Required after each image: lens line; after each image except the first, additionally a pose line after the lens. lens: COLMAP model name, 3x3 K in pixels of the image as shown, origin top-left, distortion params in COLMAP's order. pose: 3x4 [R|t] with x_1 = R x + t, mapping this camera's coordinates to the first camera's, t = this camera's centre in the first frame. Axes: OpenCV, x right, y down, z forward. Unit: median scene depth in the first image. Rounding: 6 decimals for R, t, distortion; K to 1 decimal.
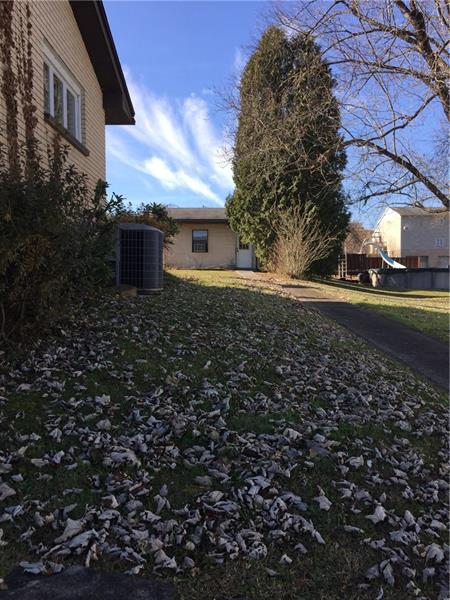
lens RADIAL K [[507.7, 0, 226.4], [0, 507.7, 297.2], [0, 0, 1]] dist [0.005018, -0.035792]
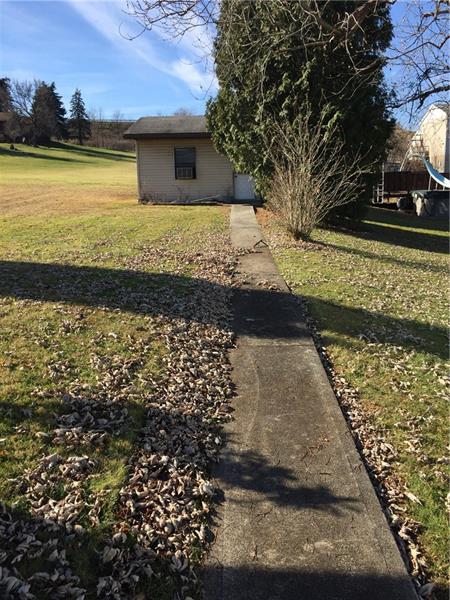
lens RADIAL K [[507.7, 0, 221.6], [0, 507.7, 303.9], [0, 0, 1]] dist [0.005018, -0.035792]
pose [[0.997708, -0.006267, -0.067379, 0.068589], [0.018908, 0.981862, 0.188653, -0.065078], [0.064975, -0.189495, 0.979730, 0.319521]]
